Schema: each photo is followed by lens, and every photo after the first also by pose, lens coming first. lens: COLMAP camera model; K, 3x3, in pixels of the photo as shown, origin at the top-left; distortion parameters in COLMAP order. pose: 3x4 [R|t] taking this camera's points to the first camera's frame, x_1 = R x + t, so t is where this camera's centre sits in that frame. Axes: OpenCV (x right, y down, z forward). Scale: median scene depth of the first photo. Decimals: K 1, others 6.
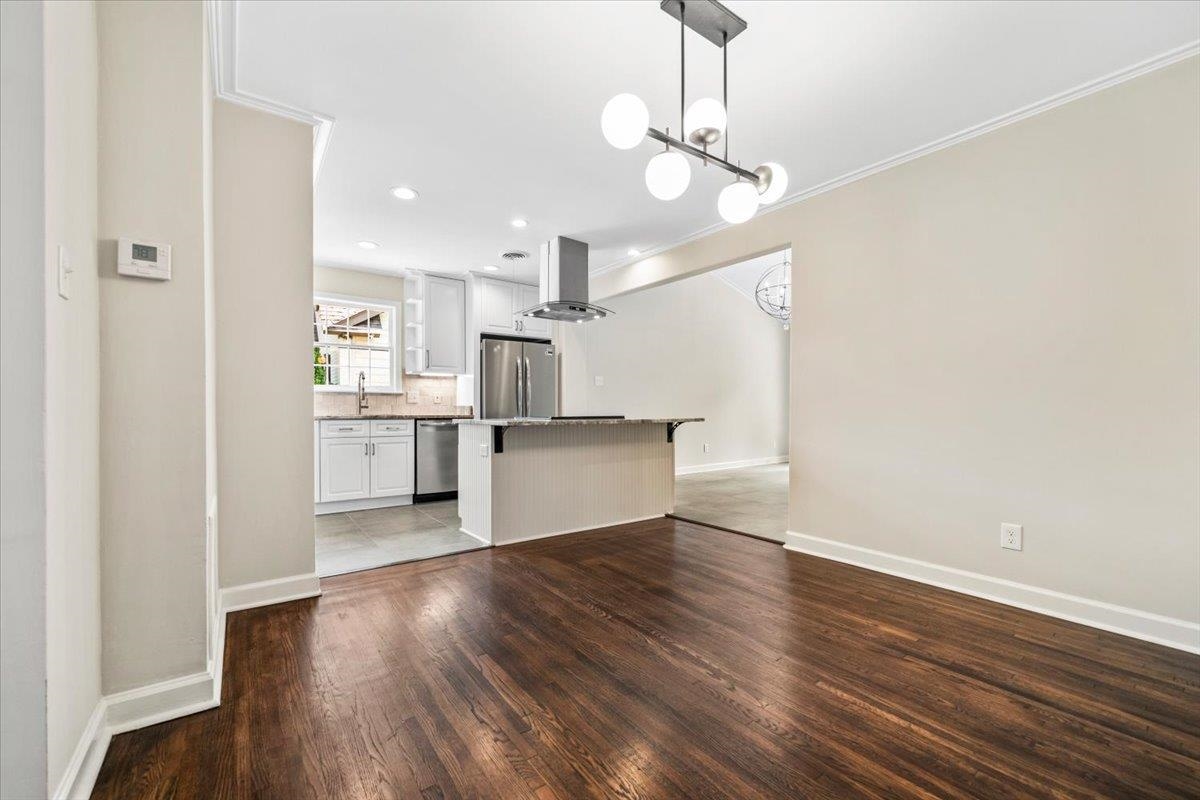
lens RADIAL K [[492.5, 0, 592.1], [0, 492.5, 409.9], [0, 0, 1]] dist [0.000846, -0.001036]
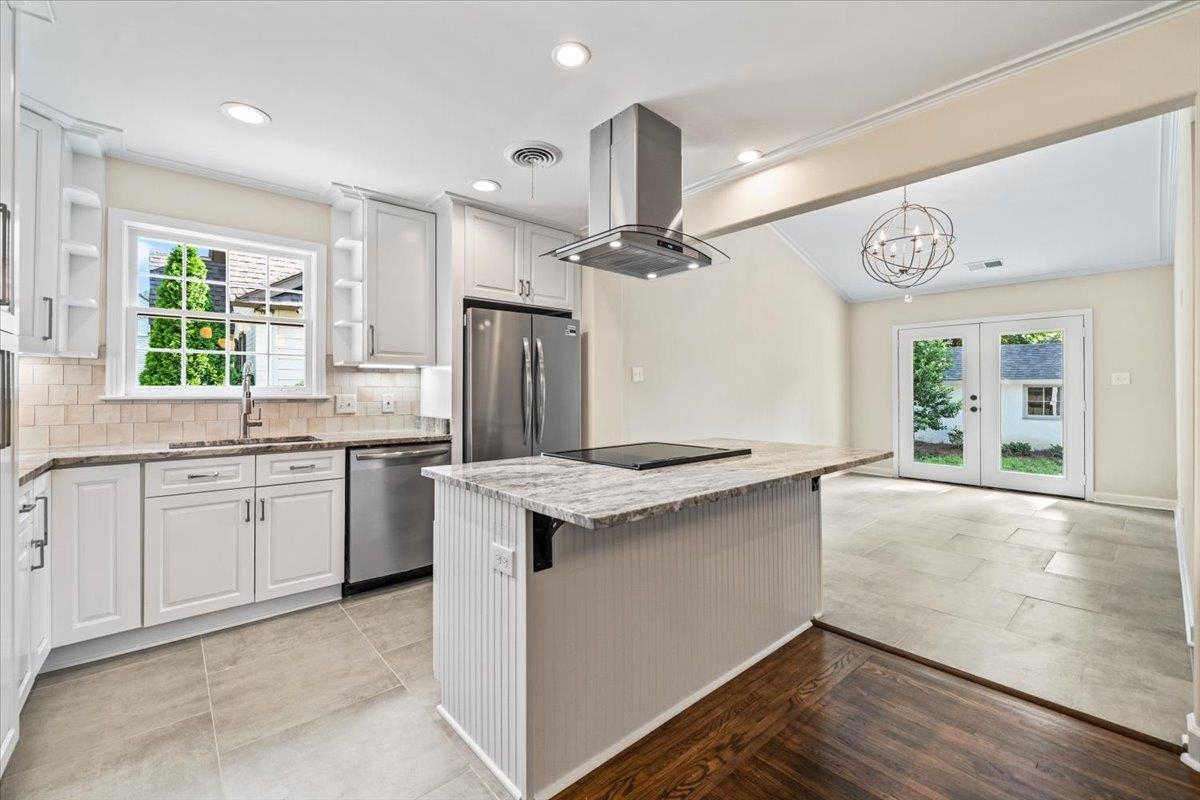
lens RADIAL K [[492.5, 0, 591.7], [0, 492.5, 384.7], [0, 0, 1]] dist [0.000846, -0.001036]
pose [[0.996122, 0.000833, 0.087978, -0.145062], [0.000614, 0.999865, -0.016421, -0.047080], [-0.087980, 0.016411, 0.995987, 0.458084]]
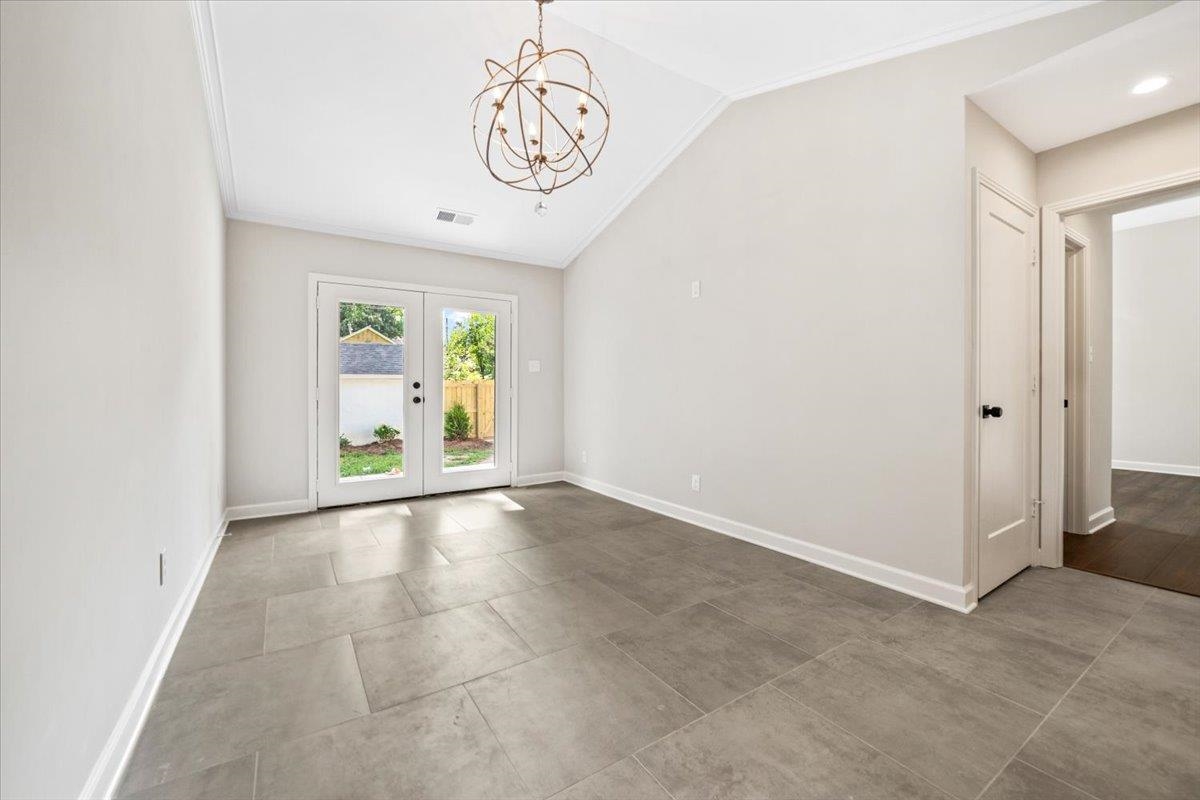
lens RADIAL K [[480.1, 0, 594.0], [0, 480.1, 388.9], [0, 0, 1]] dist [0.004771, 0.000262]
pose [[0.038195, 0.000707, 0.999270, -0.009256], [0.006640, 0.999977, -0.000961, -0.022565], [-0.999248, 0.006672, 0.038190, 1.259654]]
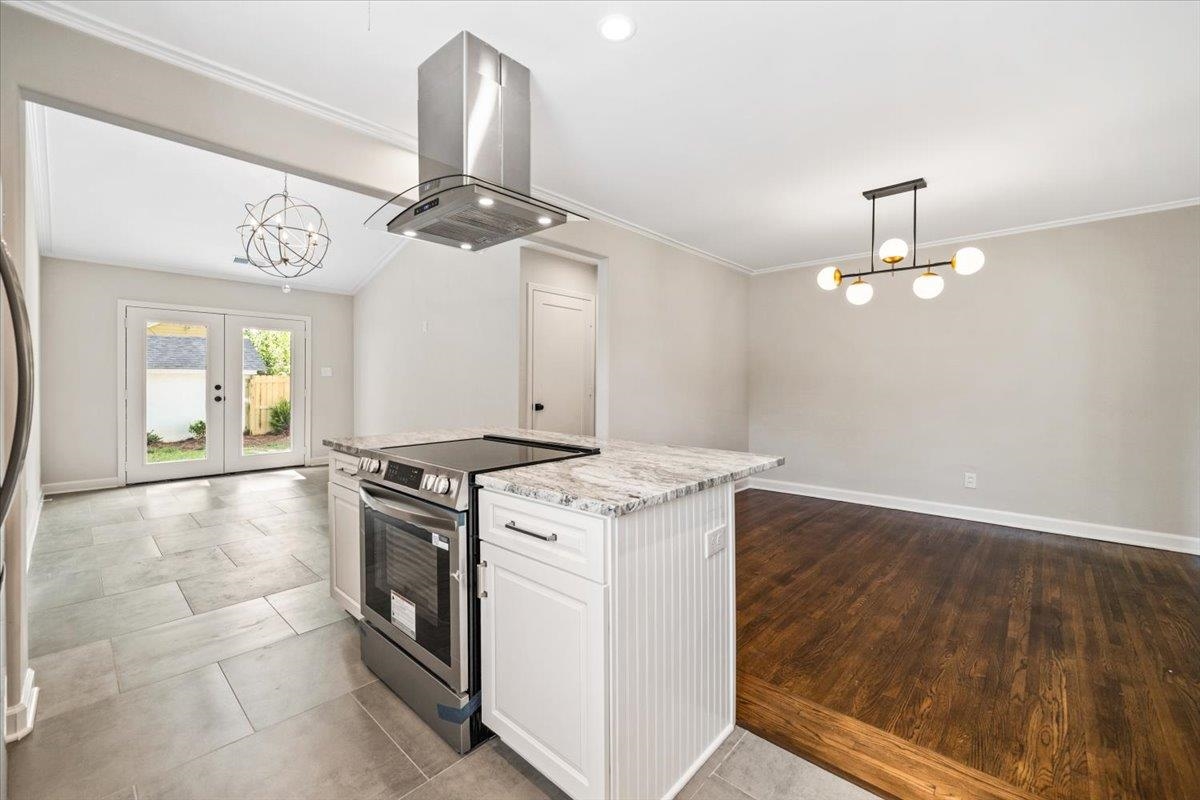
lens RADIAL K [[492.5, 0, 589.5], [0, 492.5, 385.1], [0, 0, 1]] dist [0.000846, -0.001036]
pose [[-0.202821, -0.007449, 0.979188, -0.504746], [0.001387, 0.999968, 0.007895, -0.048597], [-0.979215, 0.002959, -0.202804, 0.965708]]
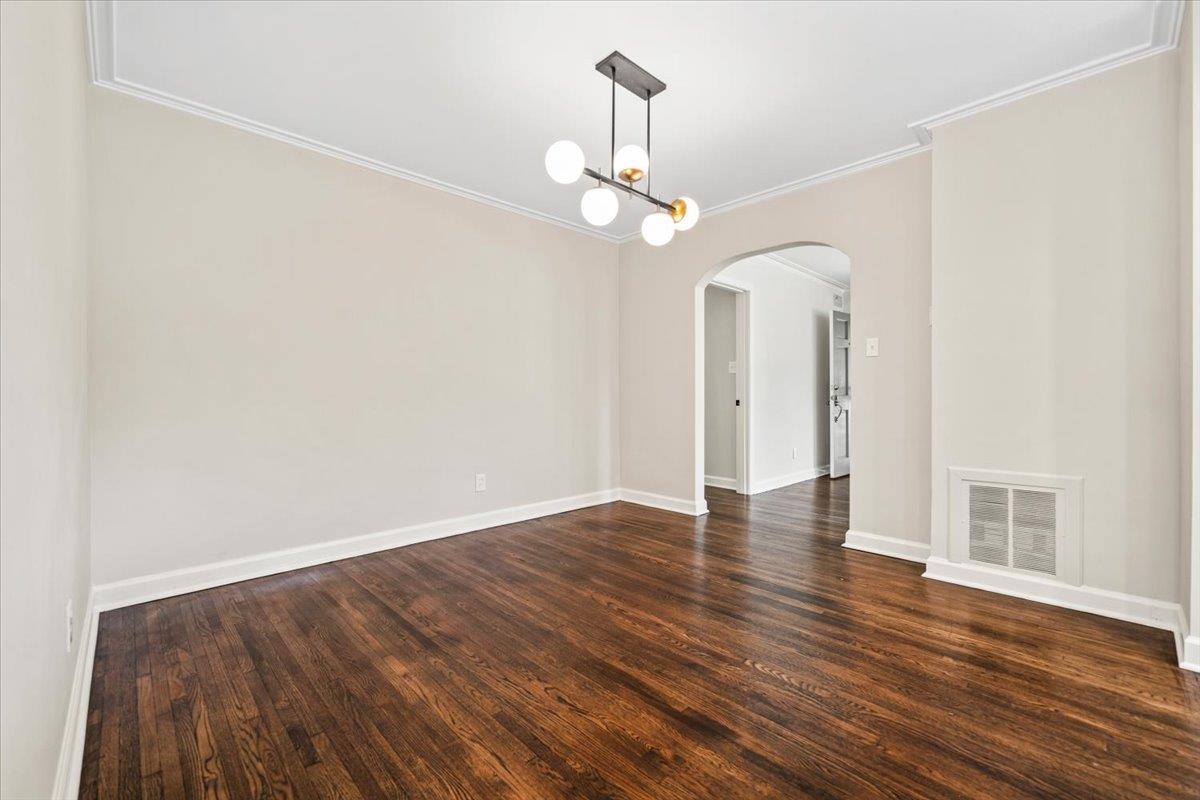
lens RADIAL K [[492.5, 0, 603.8], [0, 492.5, 392.2], [0, 0, 1]] dist [0.000846, -0.001036]
pose [[-0.987030, -0.006724, -0.160393, 0.196972], [-0.004692, 0.999904, -0.013042, 0.005326], [0.160465, -0.012121, -0.986967, 0.885975]]
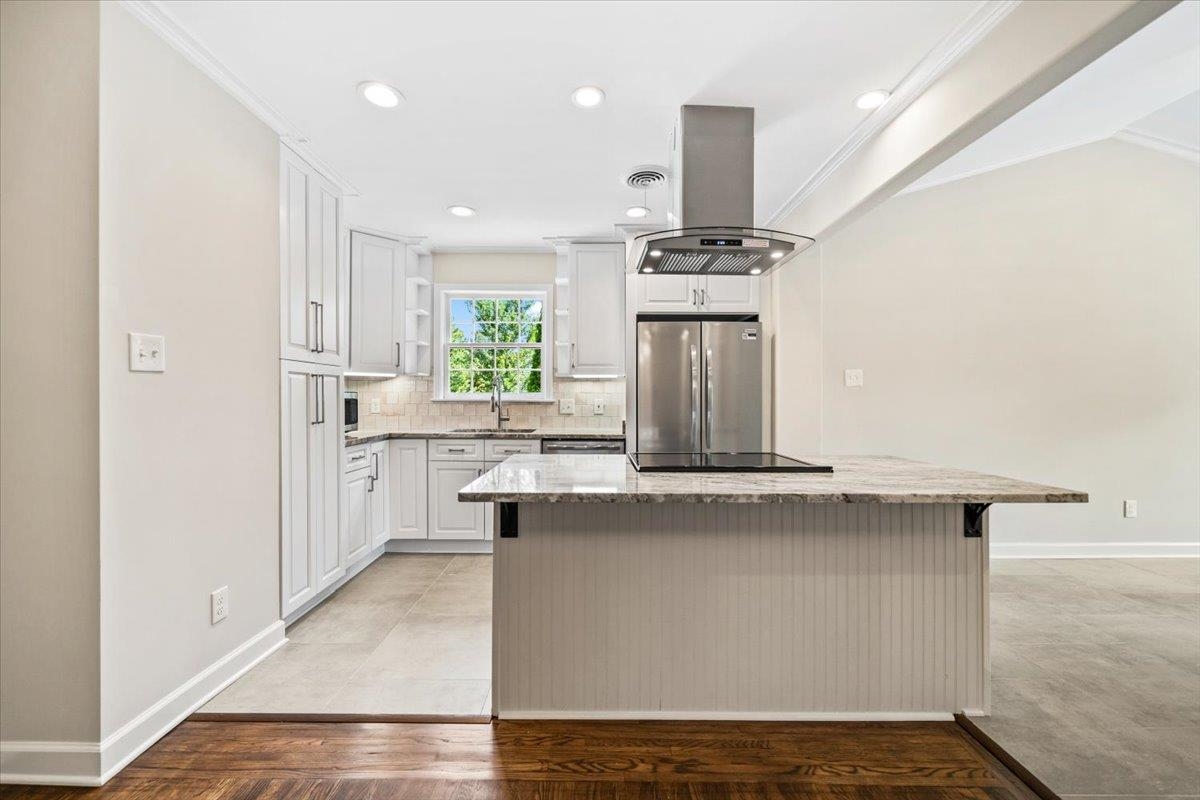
lens RADIAL K [[492.5, 0, 600.4], [0, 492.5, 395.5], [0, 0, 1]] dist [0.000846, -0.001036]
pose [[0.812086, 0.001424, -0.583535, 0.147610], [-0.005953, 0.999965, -0.005845, -0.046328], [0.583507, 0.008221, 0.812067, 0.496774]]
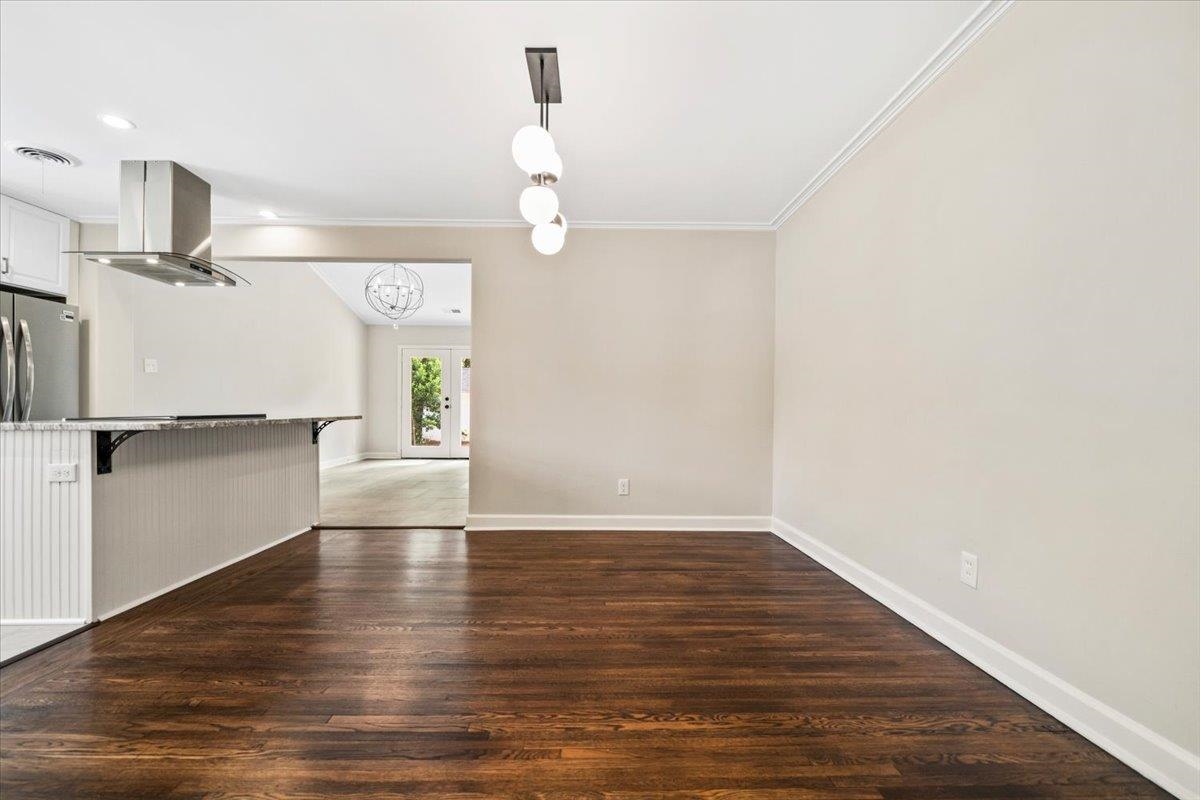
lens RADIAL K [[492.5, 0, 595.3], [0, 492.5, 404.7], [0, 0, 1]] dist [0.000846, -0.001036]
pose [[0.572042, 0.006285, 0.820200, -0.273036], [-0.001184, 0.999976, -0.006838, 0.001457], [-0.820224, 0.002940, 0.572035, 0.089699]]
